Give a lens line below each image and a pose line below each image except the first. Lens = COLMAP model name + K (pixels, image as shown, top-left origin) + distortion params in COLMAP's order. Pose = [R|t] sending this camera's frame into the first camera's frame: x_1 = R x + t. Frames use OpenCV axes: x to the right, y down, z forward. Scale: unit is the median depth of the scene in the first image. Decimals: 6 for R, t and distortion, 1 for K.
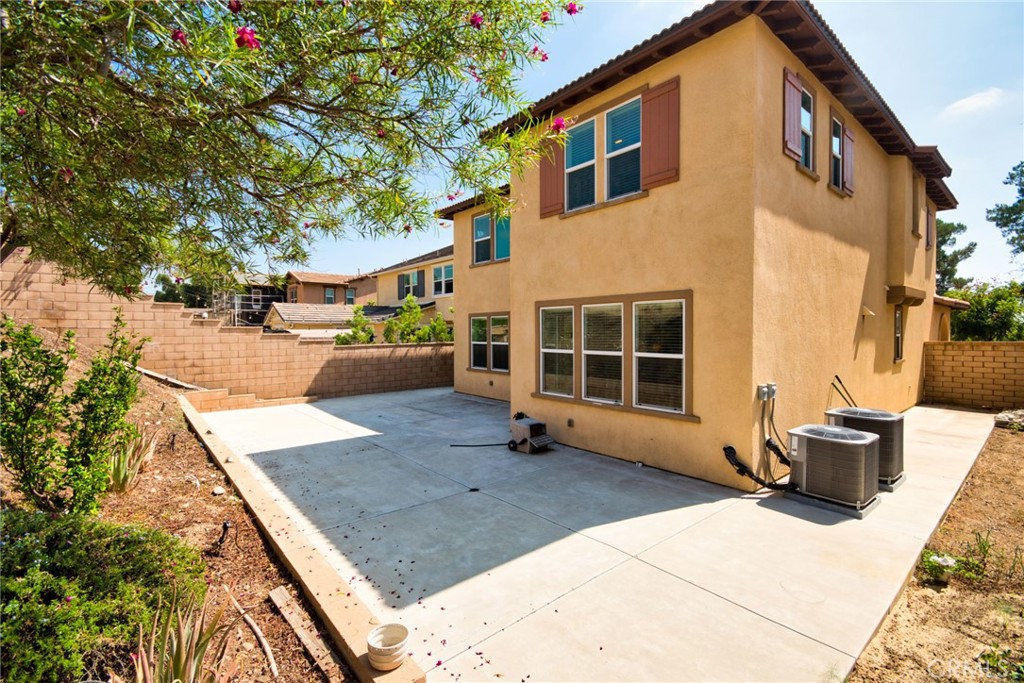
lens RADIAL K [[452.6, 0, 514.9], [0, 452.6, 343.5], [0, 0, 1]] dist [-0.000158, -0.000503]
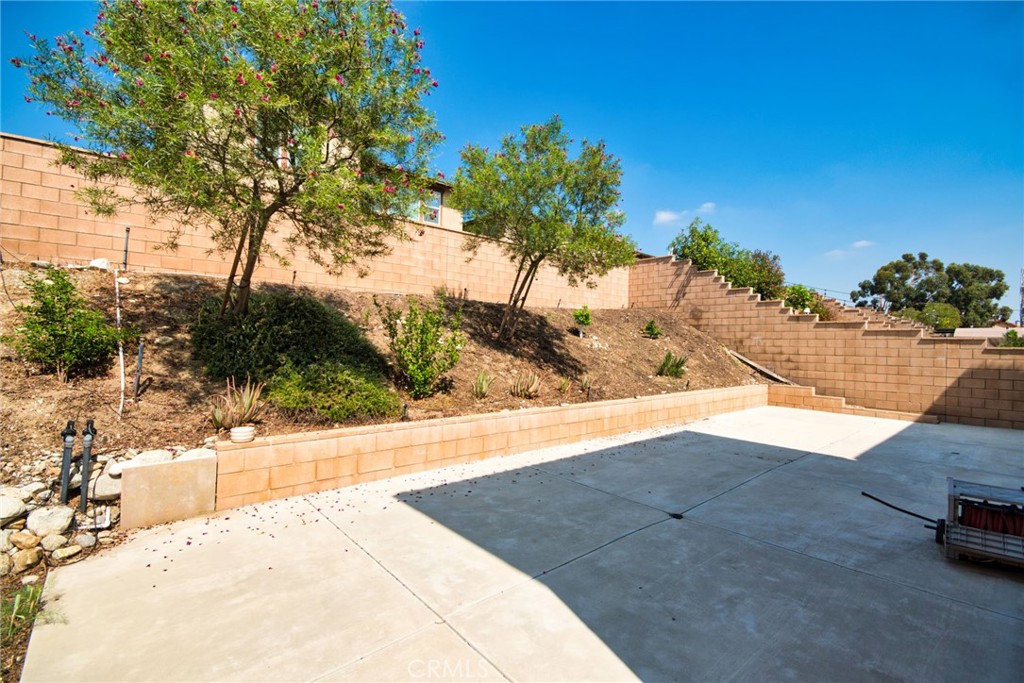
lens RADIAL K [[452.6, 0, 514.9], [0, 452.6, 343.5], [0, 0, 1]] dist [-0.000158, -0.000503]
pose [[0.016441, 0.004407, -0.999855, 0.437257], [-0.049324, 0.998776, 0.003591, 0.055465], [0.998648, 0.049258, 0.016638, 0.549021]]
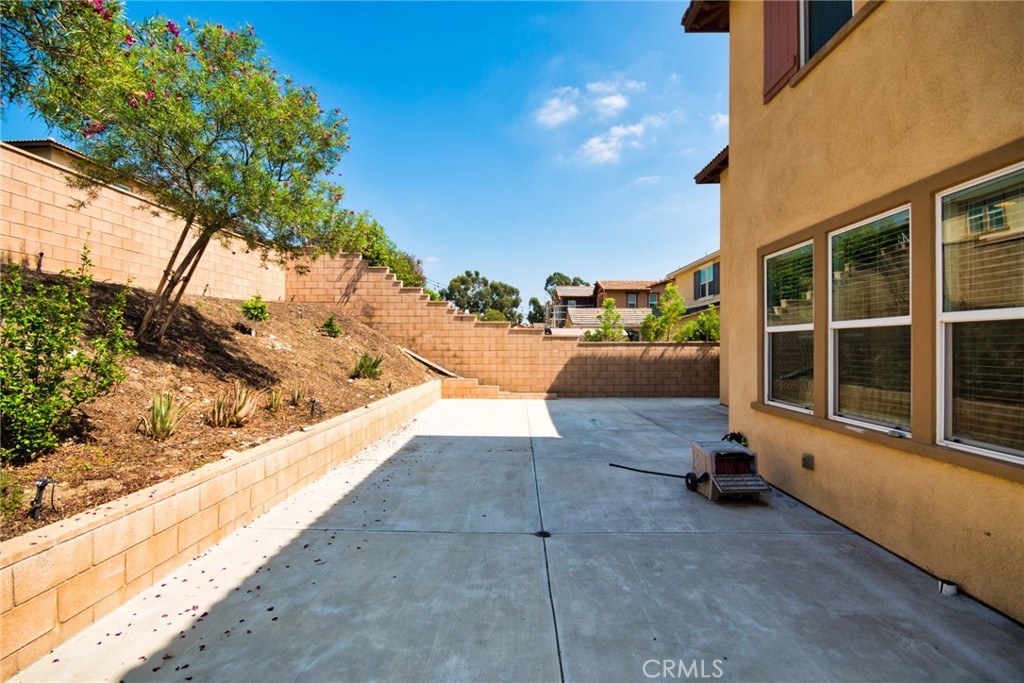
lens RADIAL K [[452.6, 0, 514.9], [0, 452.6, 343.5], [0, 0, 1]] dist [-0.000158, -0.000503]
pose [[0.750872, 0.002964, -0.660442, 0.215351], [-0.024359, 0.999434, -0.023209, 0.058879], [0.659999, 0.033515, 0.750519, 0.376527]]
